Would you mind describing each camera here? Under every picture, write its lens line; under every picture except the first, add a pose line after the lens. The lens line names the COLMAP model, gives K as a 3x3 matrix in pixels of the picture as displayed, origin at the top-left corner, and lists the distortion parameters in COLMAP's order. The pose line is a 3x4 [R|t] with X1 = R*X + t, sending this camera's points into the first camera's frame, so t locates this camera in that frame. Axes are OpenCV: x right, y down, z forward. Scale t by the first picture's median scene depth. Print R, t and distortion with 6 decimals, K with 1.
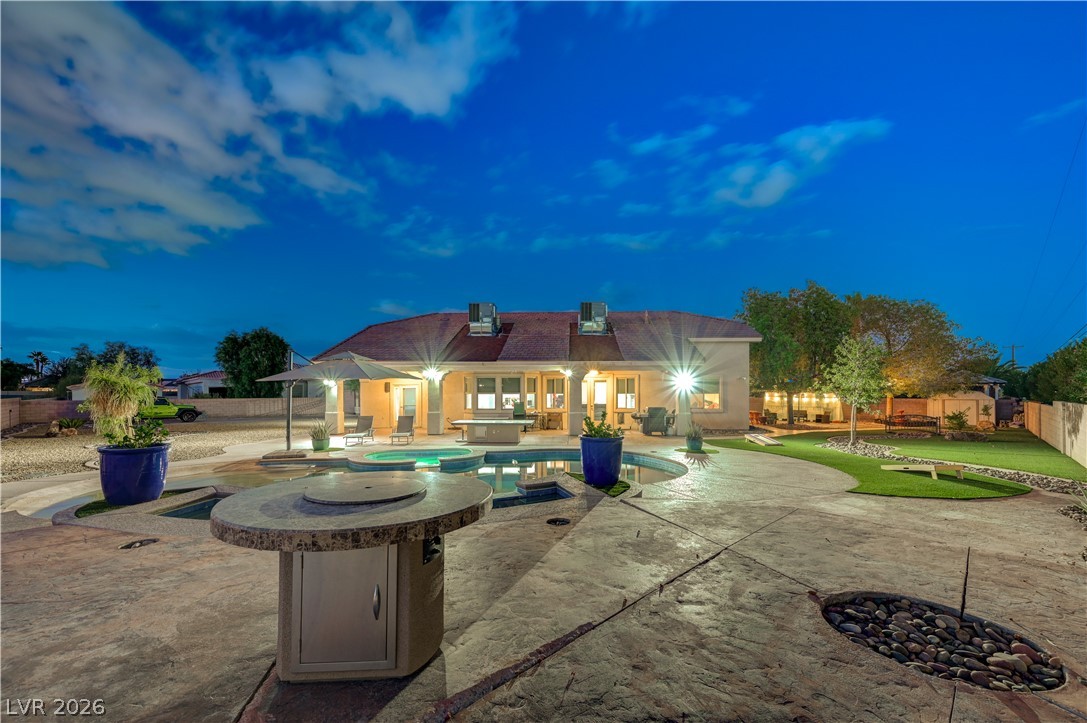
lens RADIAL K [[424.0, 0, 541.4], [0, 424.0, 391.0], [0, 0, 1]] dist [0.001403, 0.000162]
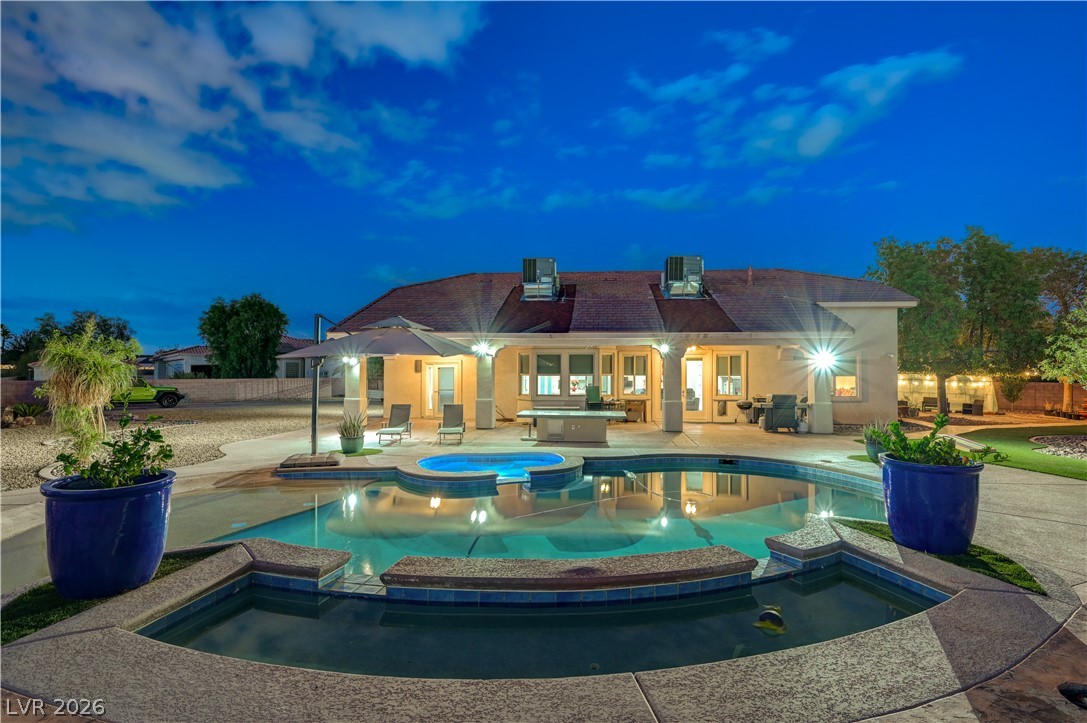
lens RADIAL K [[498.9, 0, 547.3], [0, 498.9, 364.6], [0, 0, 1]] dist [0.004847, 0.000282]
pose [[0.999162, 0.003275, -0.040789, -0.095841], [-0.003760, 0.999923, -0.011801, -0.002126], [0.040747, 0.011945, 0.999098, 0.097642]]
